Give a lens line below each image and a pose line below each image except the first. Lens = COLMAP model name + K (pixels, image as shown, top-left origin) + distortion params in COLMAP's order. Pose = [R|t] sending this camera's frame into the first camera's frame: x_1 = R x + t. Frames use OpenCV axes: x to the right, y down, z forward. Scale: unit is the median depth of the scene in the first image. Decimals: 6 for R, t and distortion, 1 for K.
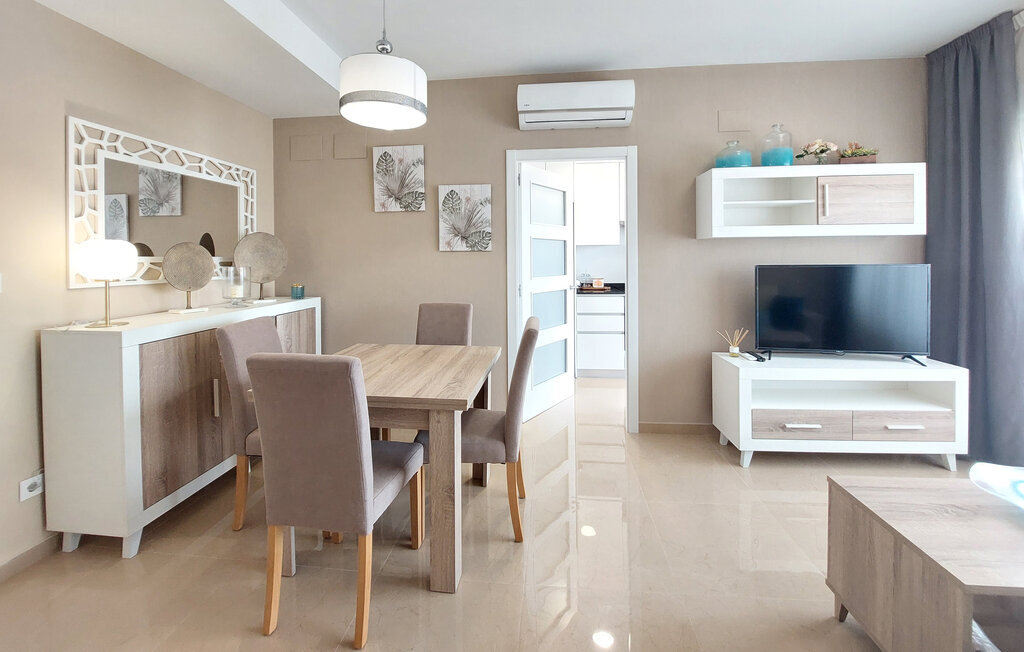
lens RADIAL K [[403.0, 0, 514.3], [0, 403.0, 258.6], [0, 0, 1]] dist [-0.018045, -0.000365]
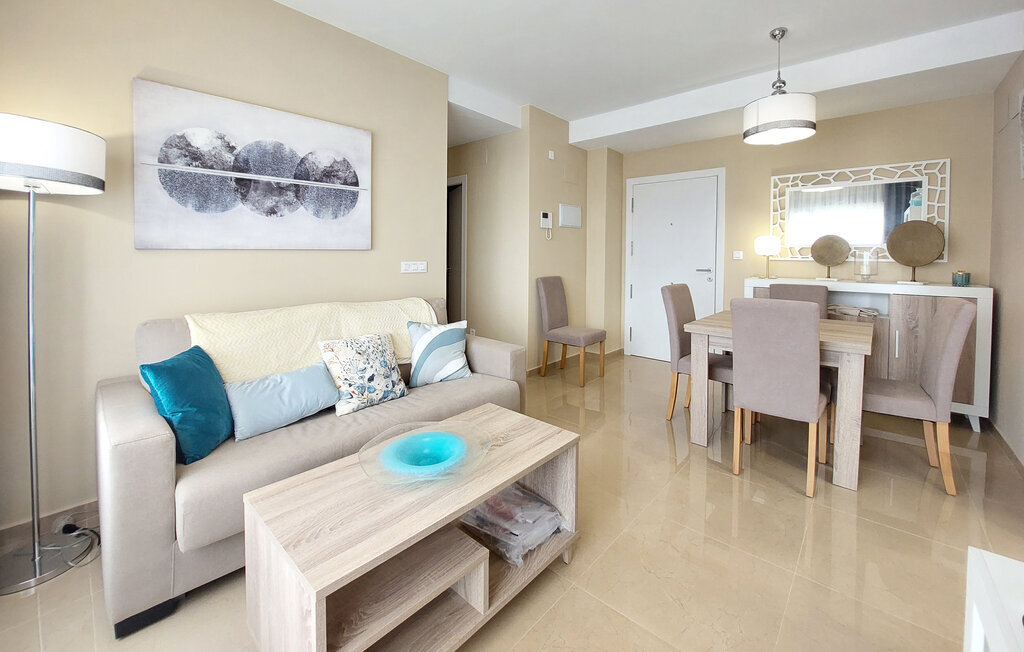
lens RADIAL K [[403.0, 0, 542.7], [0, 403.0, 266.1], [0, 0, 1]] dist [-0.018045, -0.000365]
pose [[-0.531505, 0.027715, -0.846602, 0.901666], [-0.002771, 0.999402, 0.034457, 0.028104], [0.847051, 0.020660, -0.531110, 0.760993]]
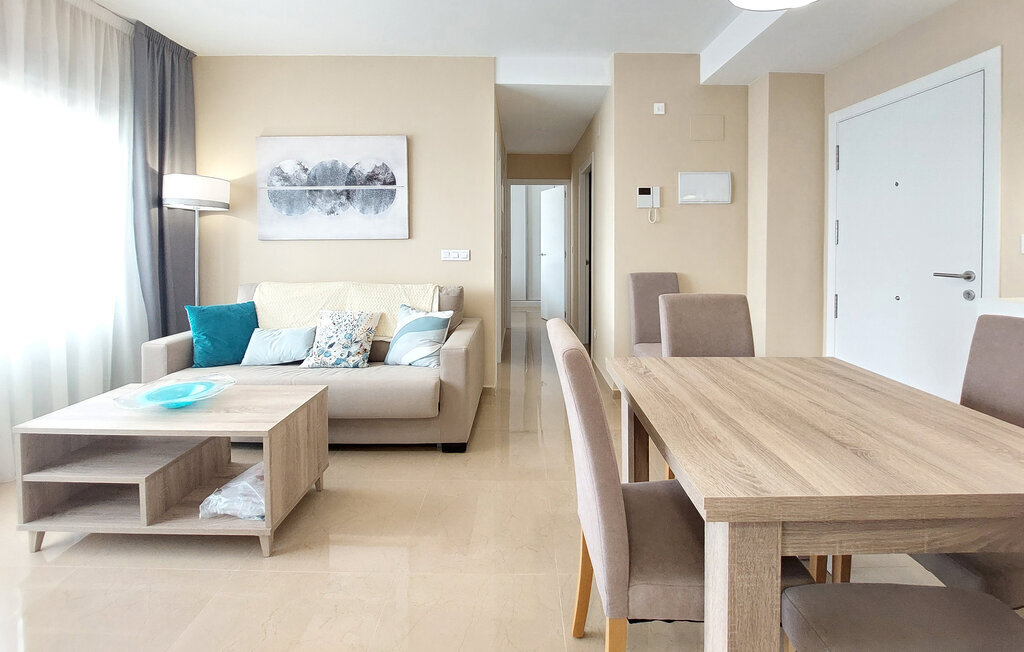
lens RADIAL K [[451.9, 0, 546.0], [0, 451.9, 245.7], [0, 0, 1]] dist [-0.003281, 0.000445]
pose [[-0.989554, 0.005711, -0.144047, 0.118371], [0.003751, 0.999897, 0.013874, 0.025894], [0.144111, 0.013189, -0.989474, 1.171202]]
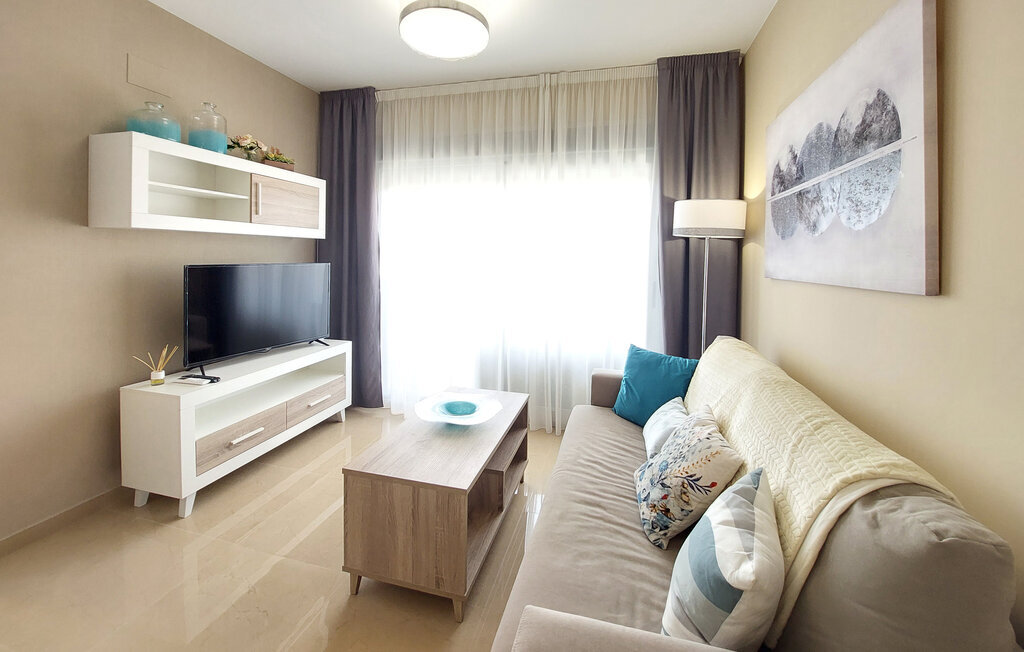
lens RADIAL K [[403.0, 0, 506.8], [0, 403.0, 262.3], [0, 0, 1]] dist [-0.018045, -0.000365]
pose [[0.167281, -0.004818, 0.985898, -0.089433], [-0.011596, 0.999909, 0.006854, -0.002531], [-0.985841, -0.012579, 0.167210, 0.213608]]
